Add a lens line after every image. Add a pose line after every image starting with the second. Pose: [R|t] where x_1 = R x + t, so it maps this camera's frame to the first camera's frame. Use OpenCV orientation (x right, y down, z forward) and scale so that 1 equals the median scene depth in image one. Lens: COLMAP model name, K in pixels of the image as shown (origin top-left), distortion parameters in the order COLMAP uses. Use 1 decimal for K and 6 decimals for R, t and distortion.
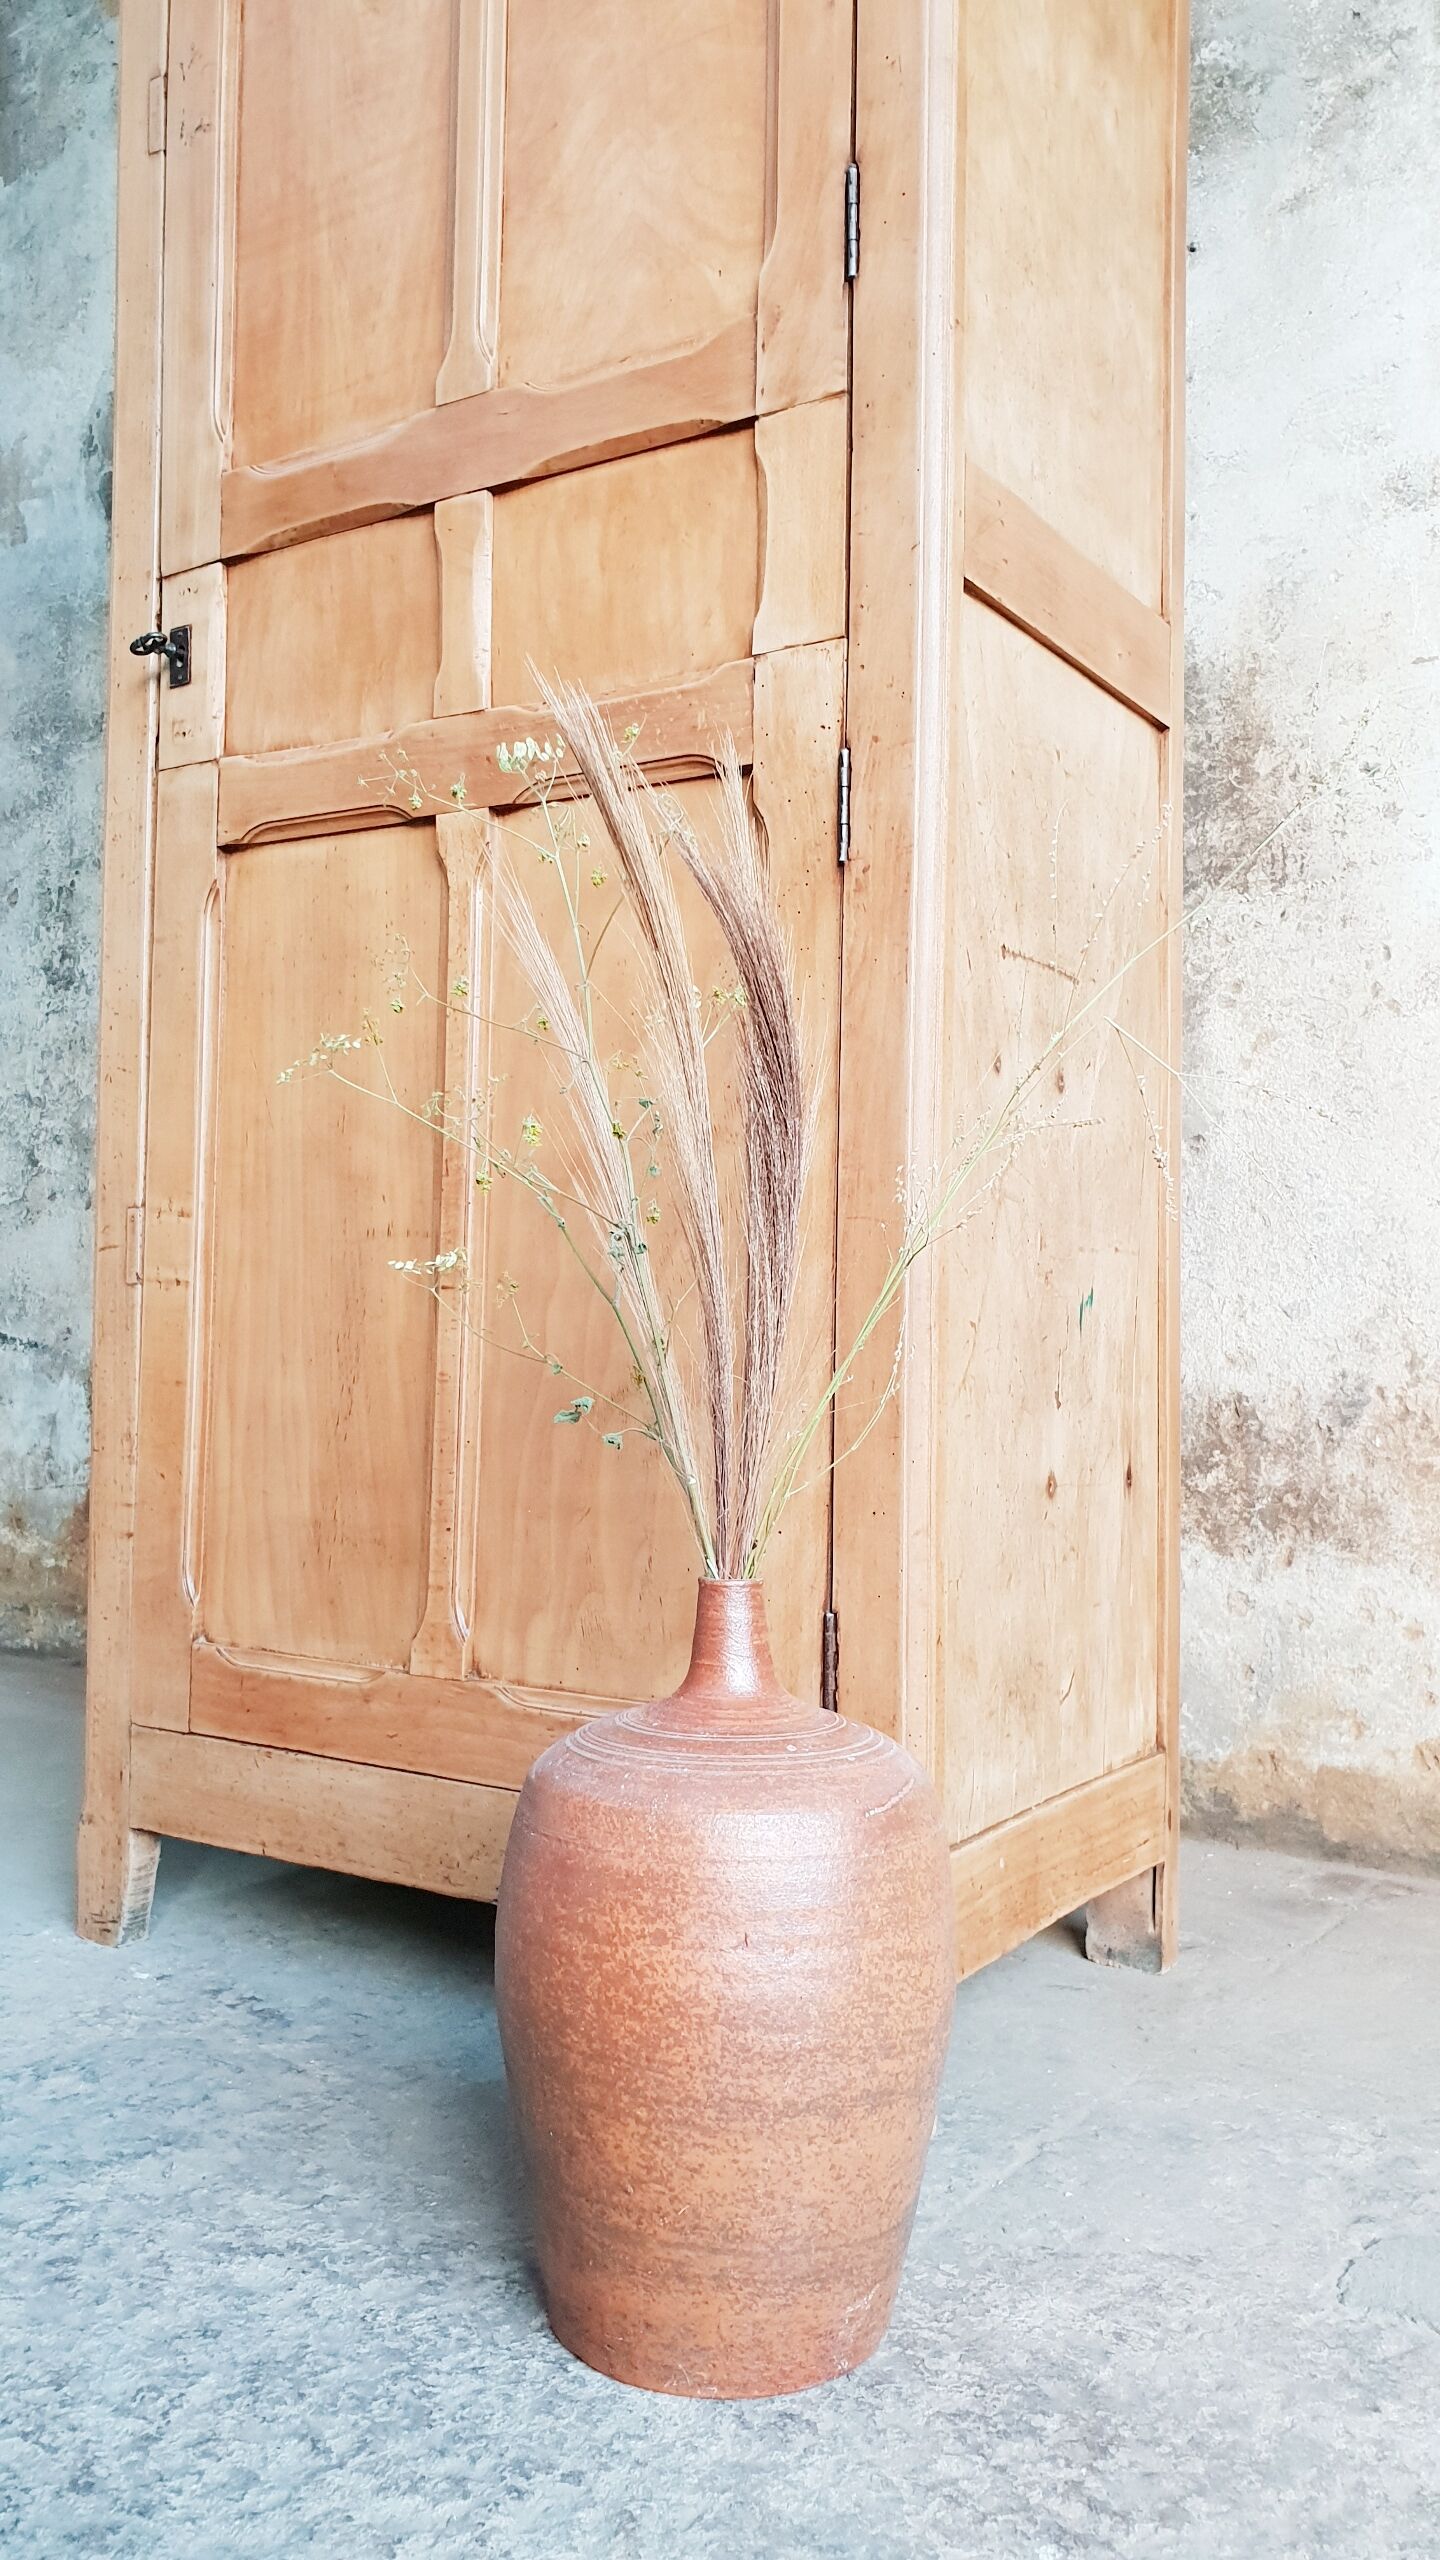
lens RADIAL K [[2031.0, 0, 734.2], [0, 2031.0, 1282.0], [0, 0, 1]] dist [-0.017095, 0.044487]
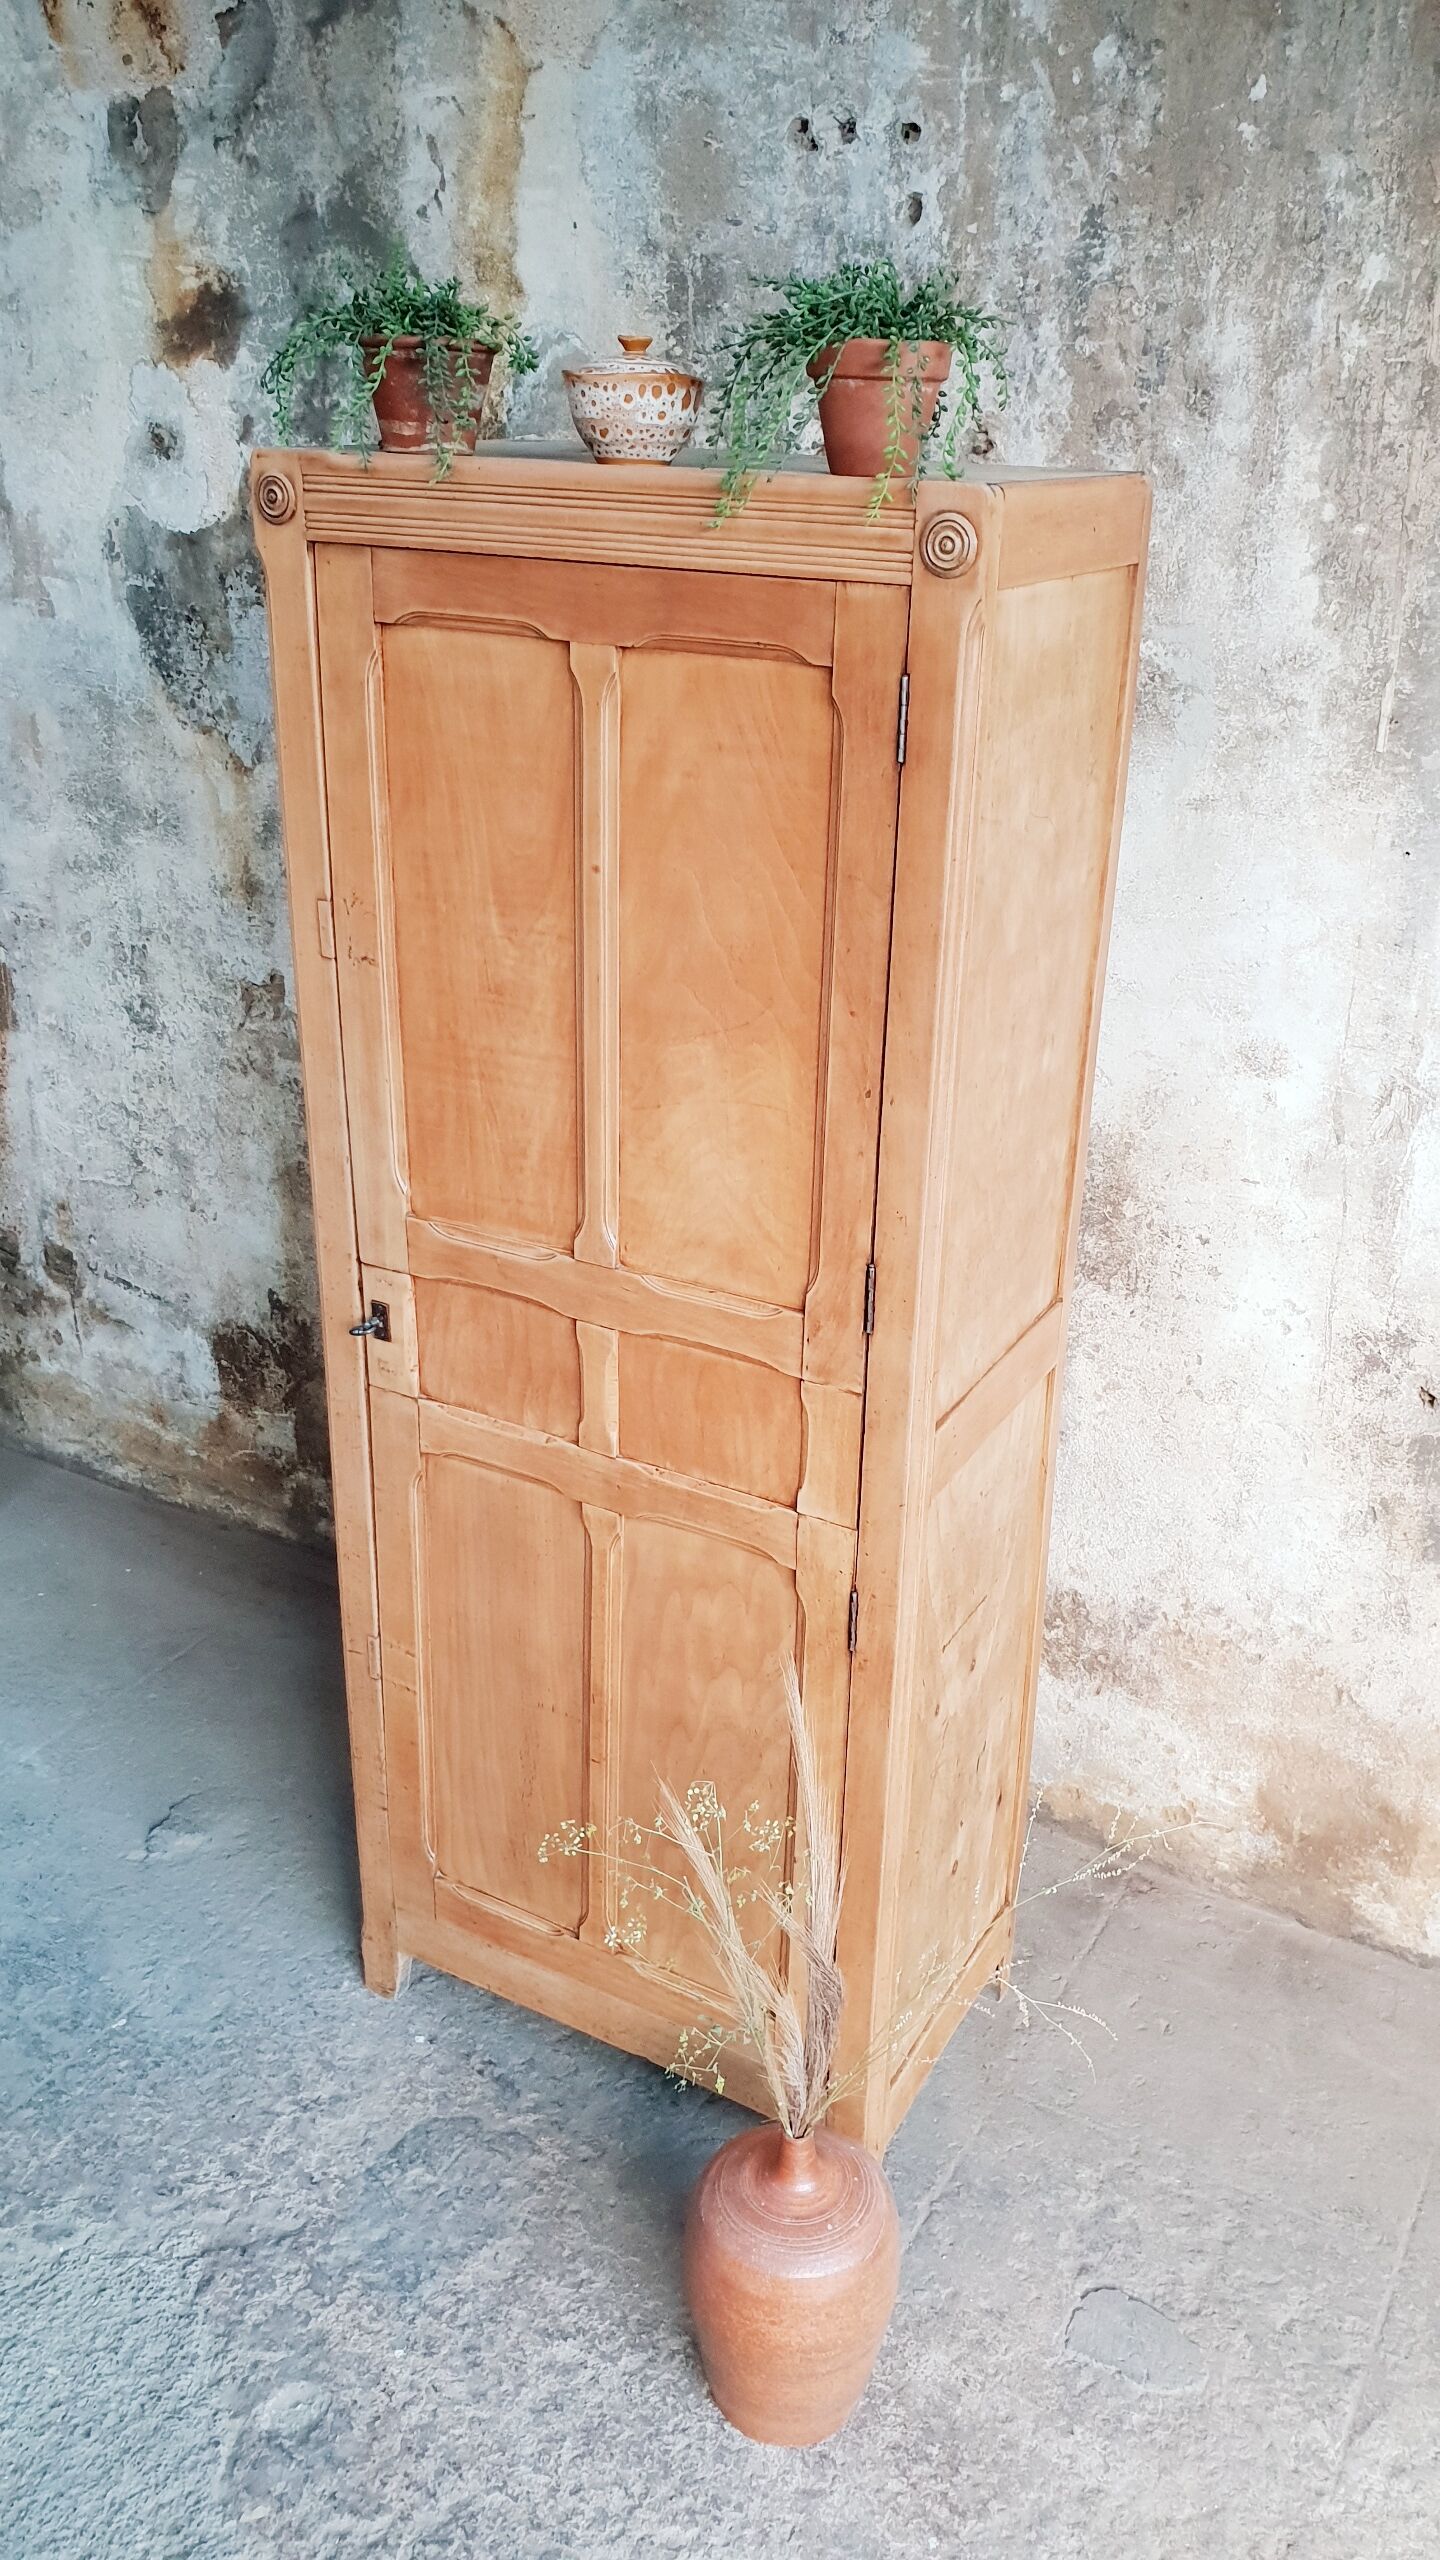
lens RADIAL K [[2031.0, 0, 762.4], [0, 2031.0, 1296.1], [0, 0, 1]] dist [-0.017095, 0.044487]
pose [[0.997146, -0.018708, 0.073139, -0.114098], [-0.015258, 0.898874, 0.437942, -1.001051], [-0.073936, -0.437809, 0.896023, -0.303586]]
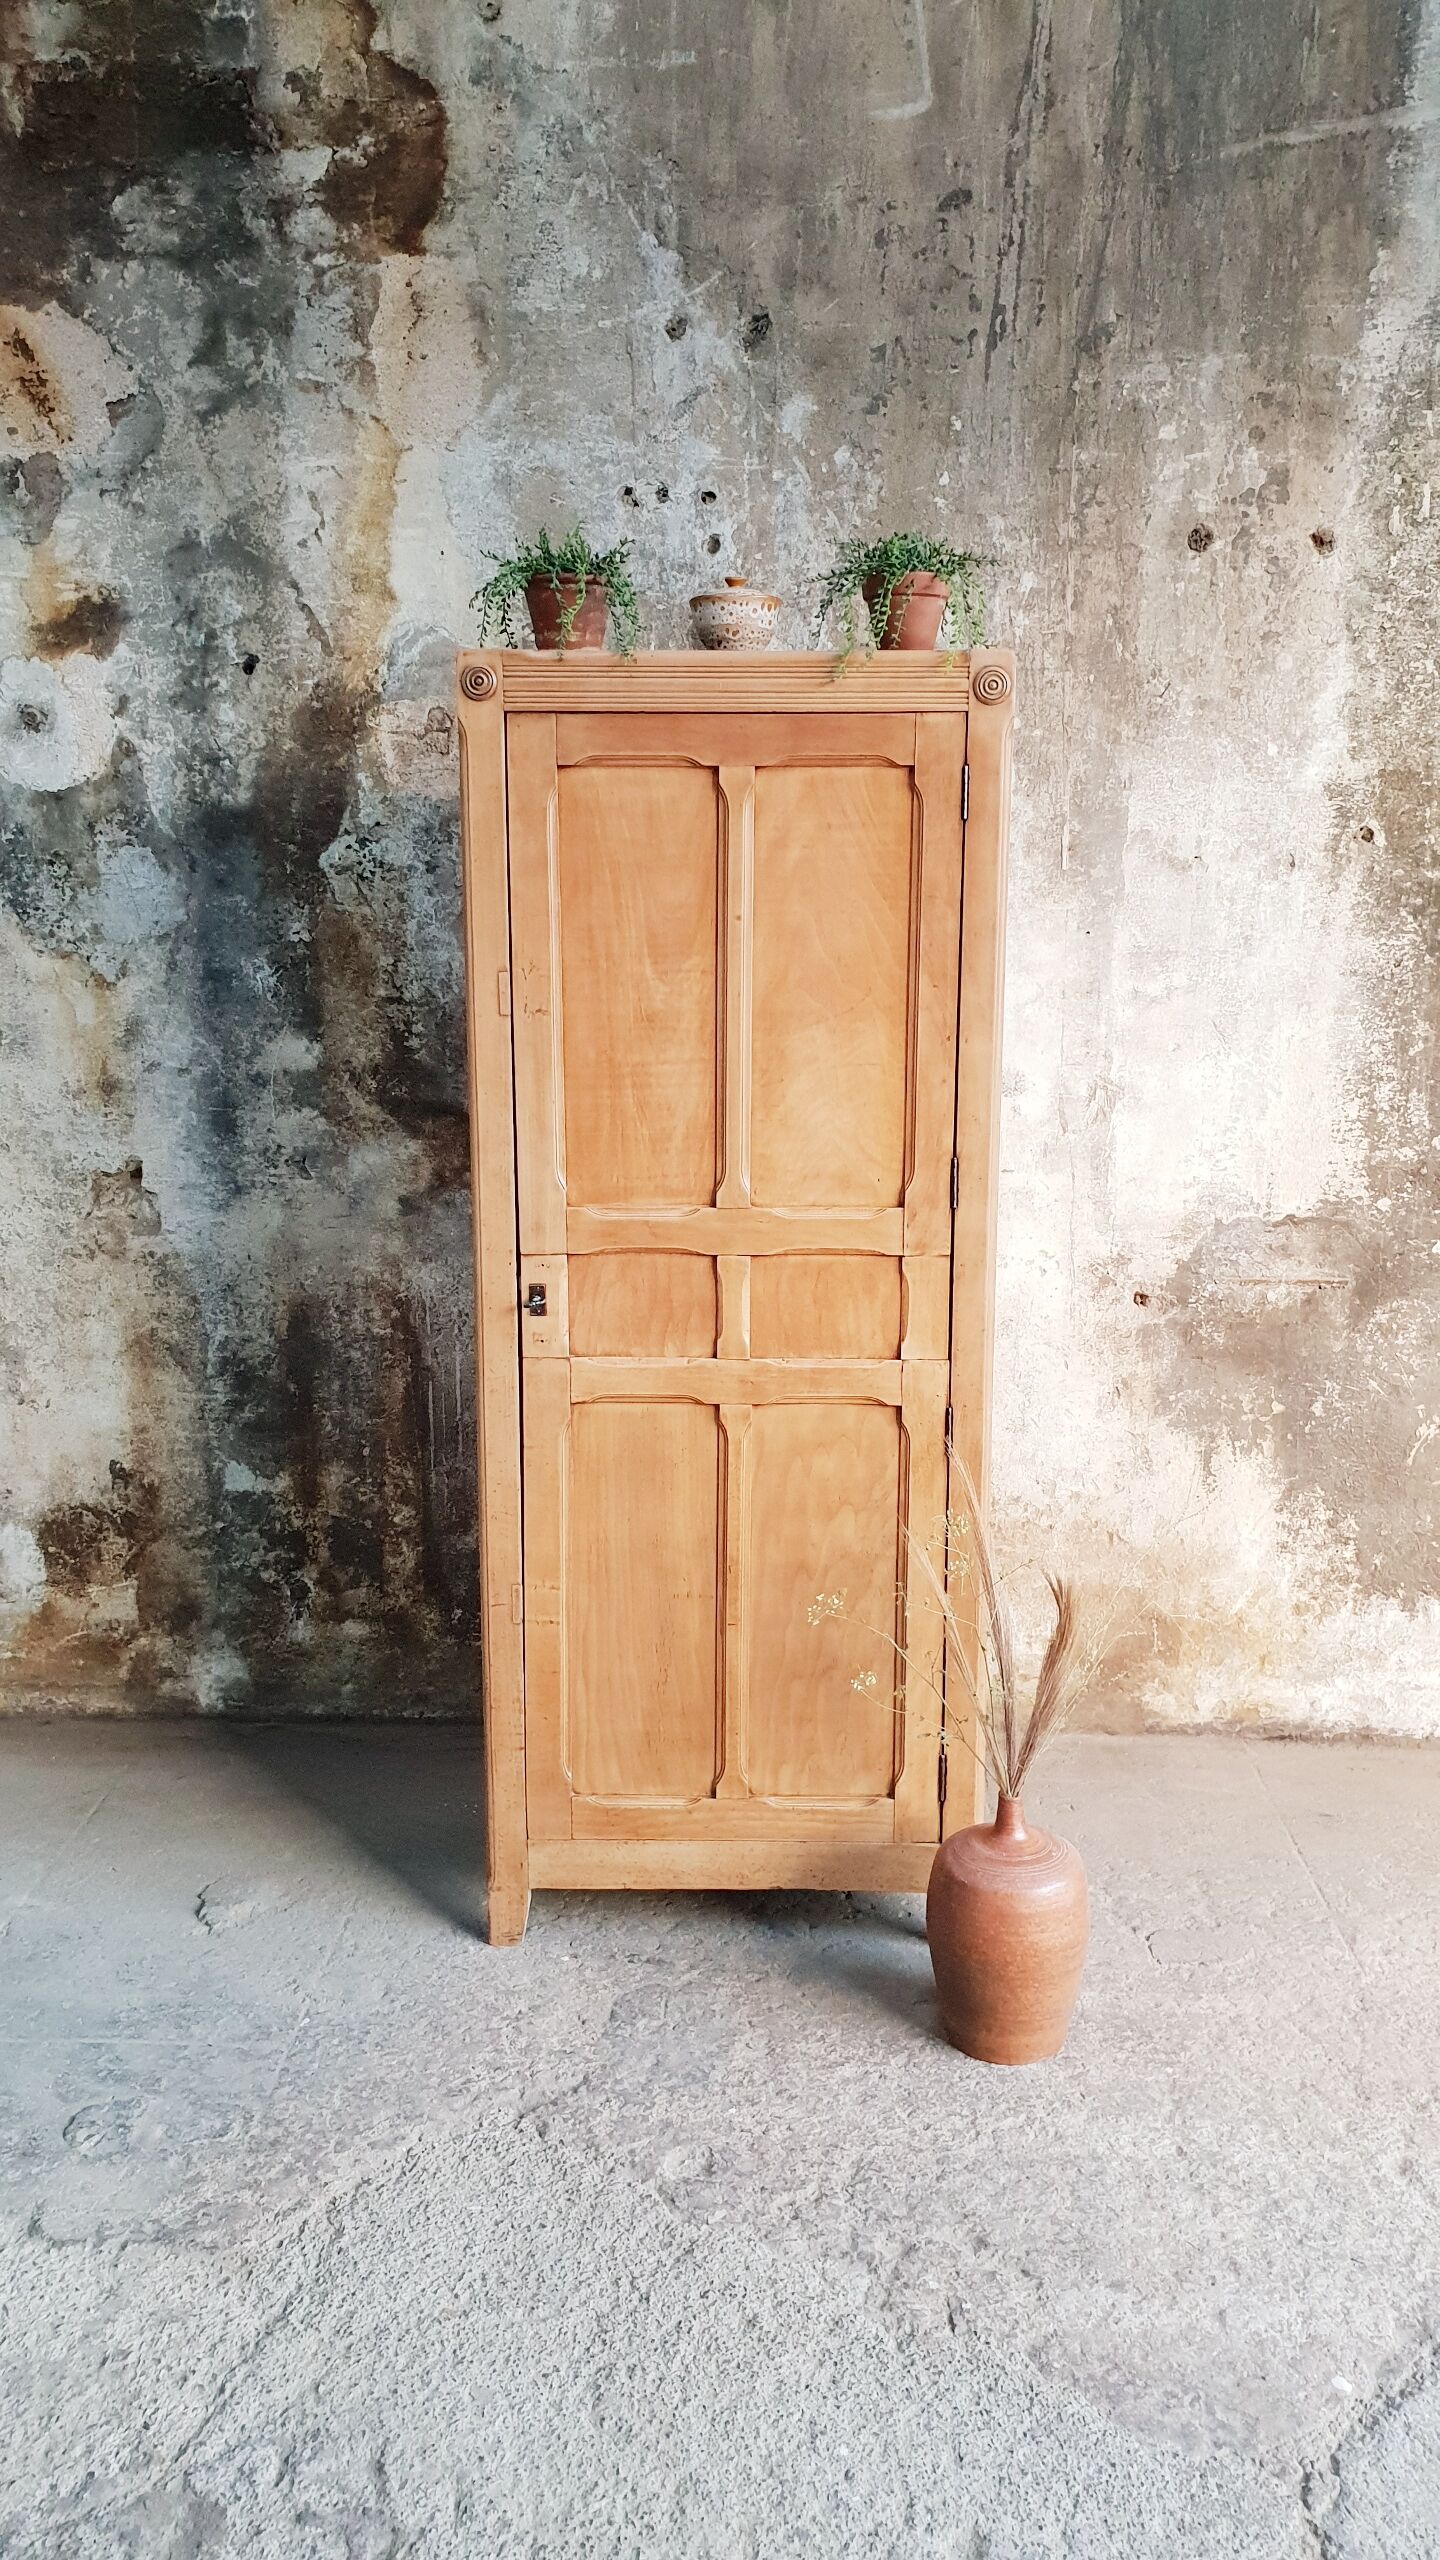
lens RADIAL K [[2031.0, 0, 748.4], [0, 2031.0, 1272.6], [0, 0, 1]] dist [-0.017095, 0.044487]
pose [[0.844323, -0.115039, 0.523340, -1.121677], [-0.004078, 0.975274, 0.220961, -0.776662], [-0.535819, -0.188696, 0.822977, -0.638386]]
